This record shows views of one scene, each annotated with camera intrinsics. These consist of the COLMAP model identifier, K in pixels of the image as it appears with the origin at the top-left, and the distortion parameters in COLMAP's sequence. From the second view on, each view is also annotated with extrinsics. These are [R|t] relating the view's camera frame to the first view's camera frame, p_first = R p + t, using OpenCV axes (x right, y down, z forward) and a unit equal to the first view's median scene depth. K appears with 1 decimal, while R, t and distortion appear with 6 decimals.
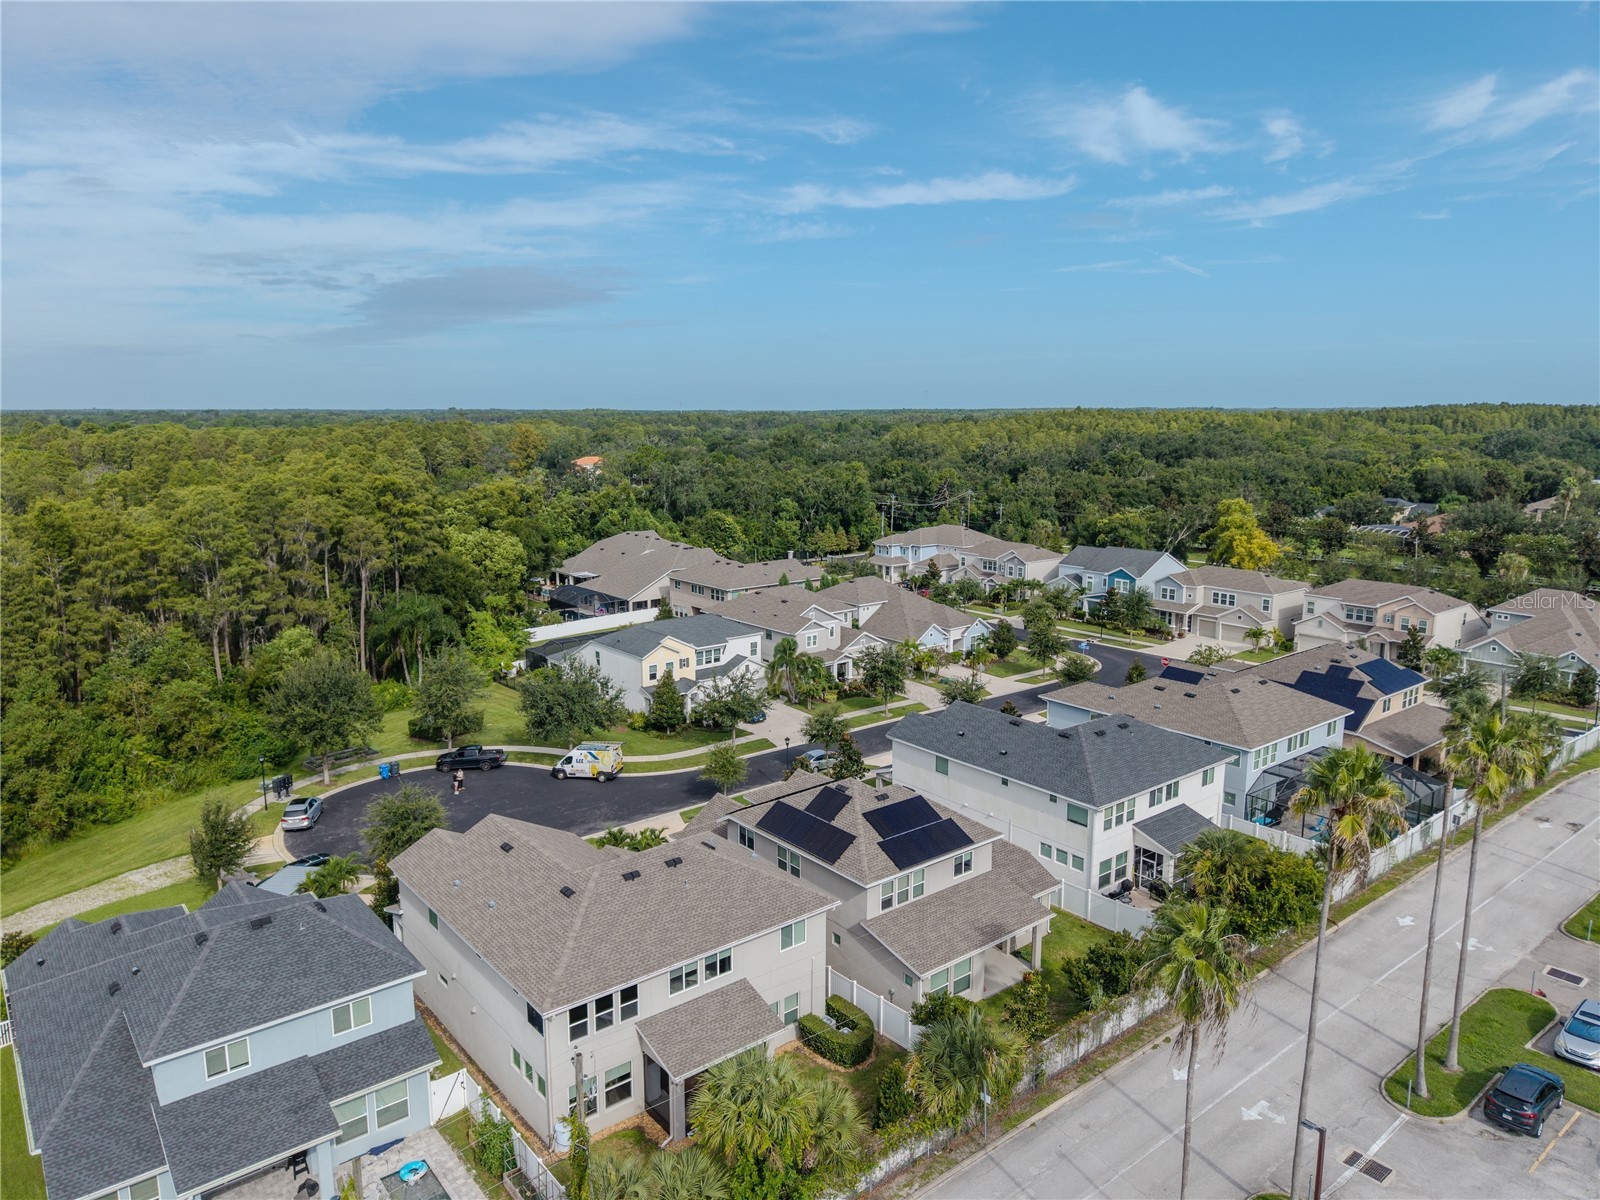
lens RADIAL K [[1077.0, 0, 805.5], [0, 1077.0, 611.8], [0, 0, 1]] dist [0.034332, -0.032673]
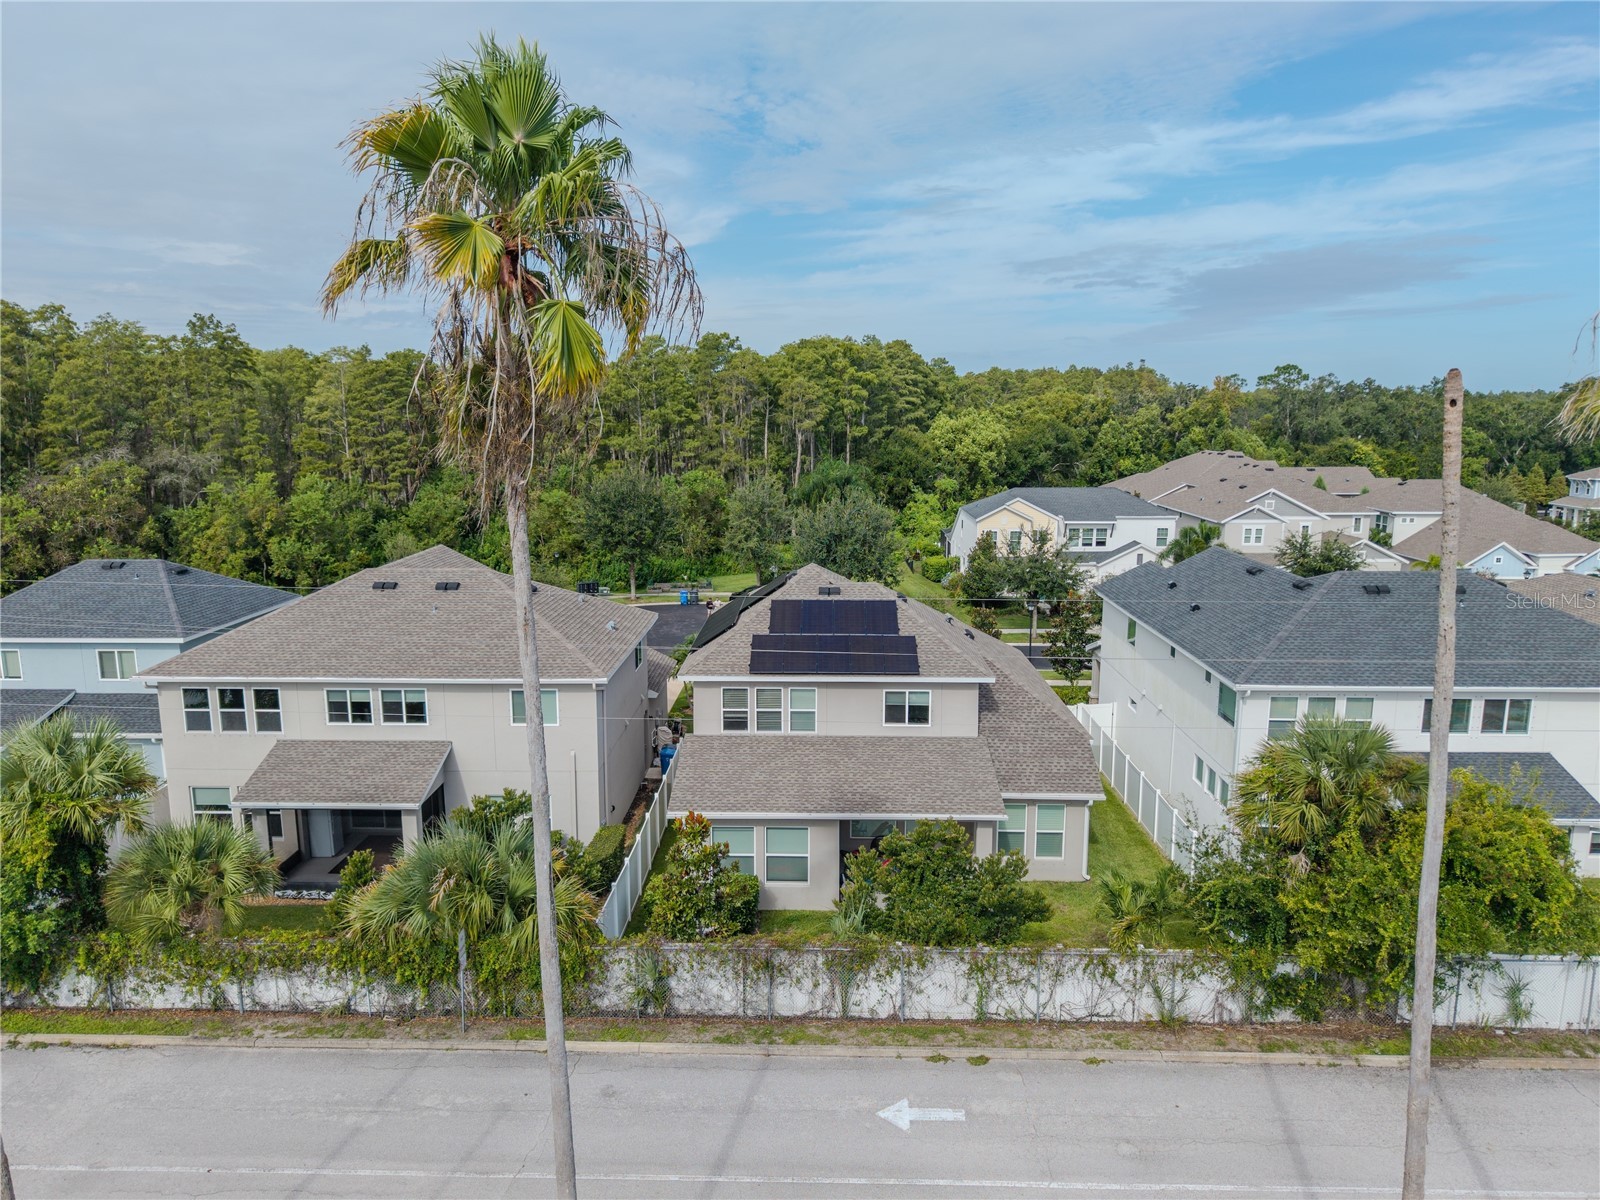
lens RADIAL K [[1077.0, 0, 786.0], [0, 1077.0, 607.4], [0, 0, 1]] dist [0.034332, -0.032673]
pose [[0.753630, 0.118036, -0.646614, 0.321679], [-0.119317, 0.991967, 0.042015, 0.107847], [0.646379, 0.045488, 0.761660, 0.330530]]
